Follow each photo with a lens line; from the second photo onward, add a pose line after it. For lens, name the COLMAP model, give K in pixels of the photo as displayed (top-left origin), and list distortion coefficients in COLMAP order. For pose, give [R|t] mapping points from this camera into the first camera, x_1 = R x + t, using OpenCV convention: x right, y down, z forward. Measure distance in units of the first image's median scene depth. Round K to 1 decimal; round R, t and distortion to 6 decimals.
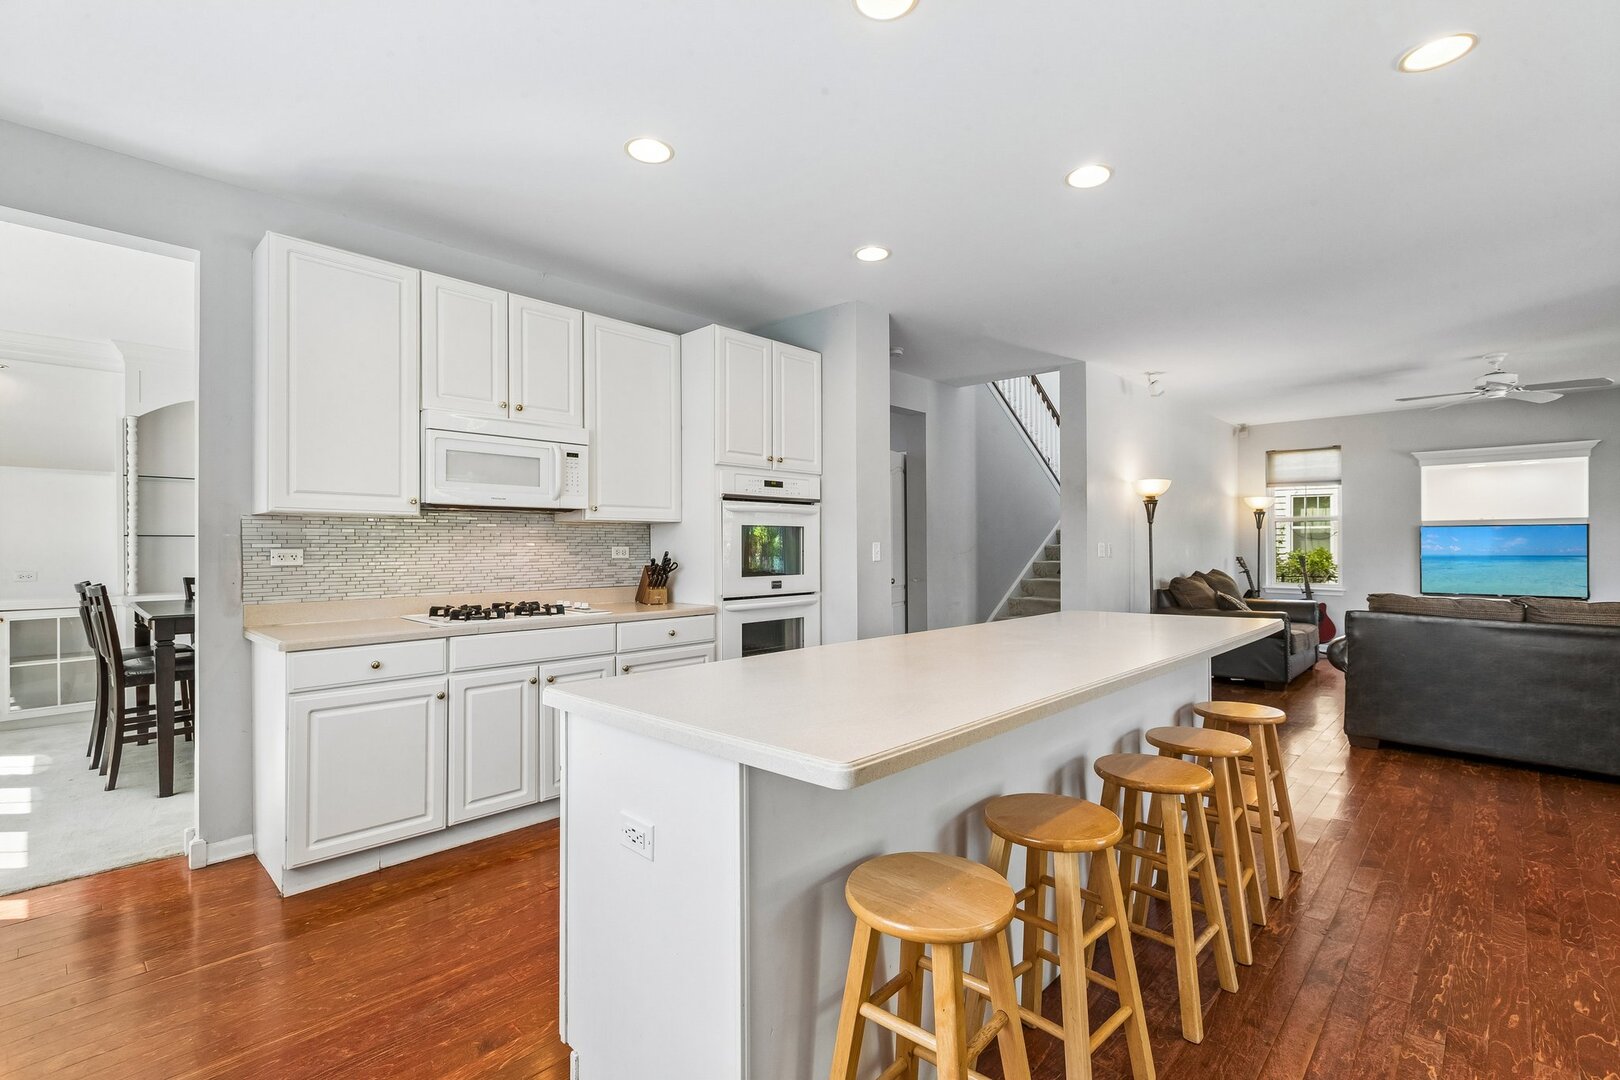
lens RADIAL K [[726.9, 0, 810.2], [0, 726.9, 543.1], [0, 0, 1]] dist [0.004710, -0.001494]
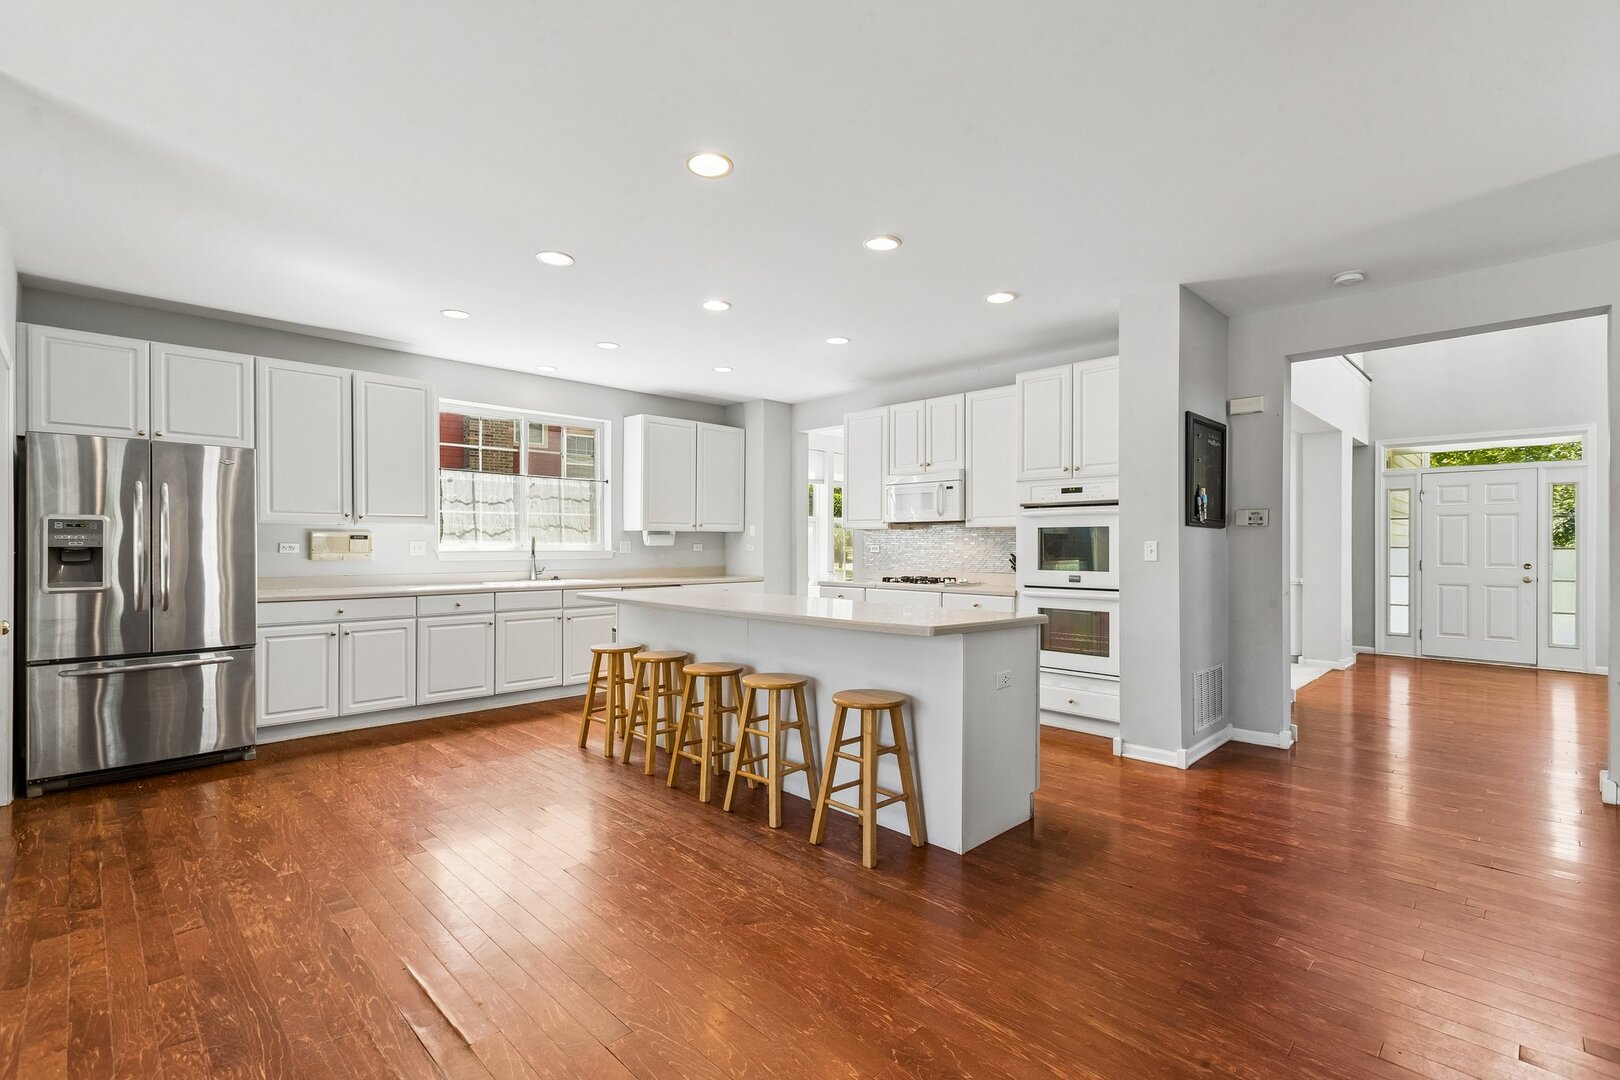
lens RADIAL K [[726.9, 0, 817.0], [0, 726.9, 543.3], [0, 0, 1]] dist [0.004710, -0.001494]
pose [[-0.006957, 0.001493, -0.999975, 1.165056], [0.000220, 0.999999, 0.001491, -0.000063], [0.999976, -0.000210, -0.006957, 0.650080]]
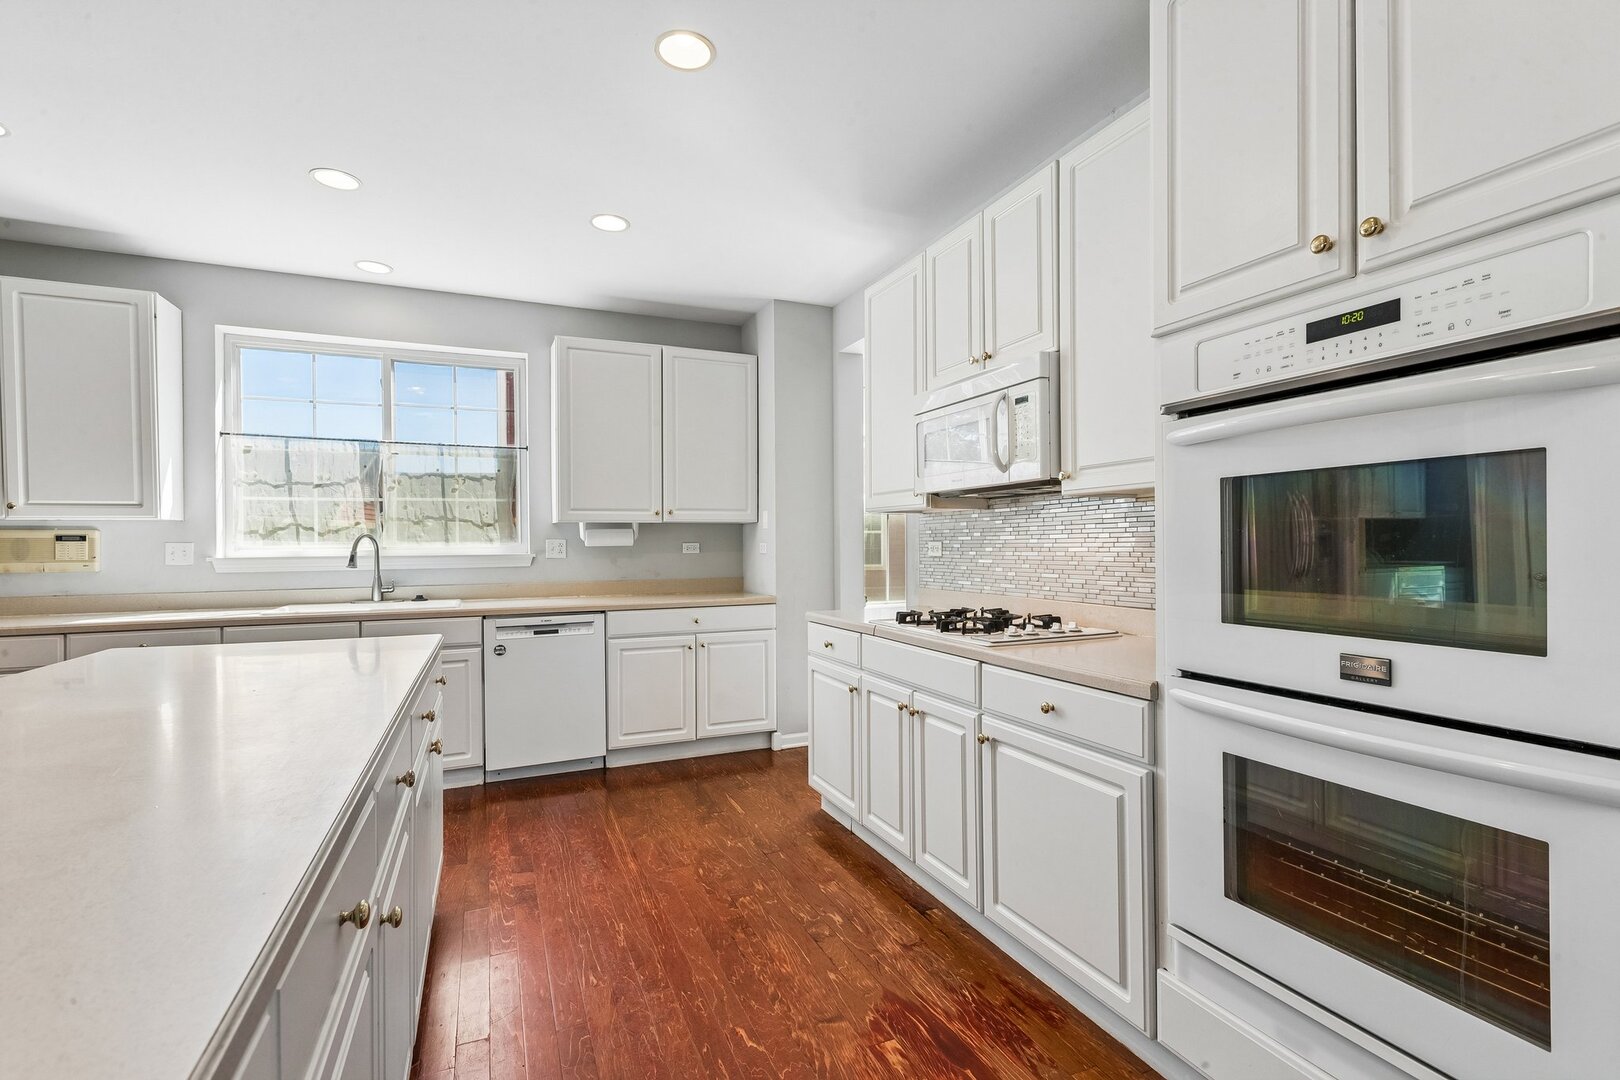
lens RADIAL K [[726.9, 0, 815.7], [0, 726.9, 546.4], [0, 0, 1]] dist [0.004710, -0.001494]
pose [[-0.375086, 0.010574, -0.926930, 0.320933], [0.010878, 0.999916, 0.007005, 0.004355], [0.926926, -0.007456, -0.375170, 0.971434]]
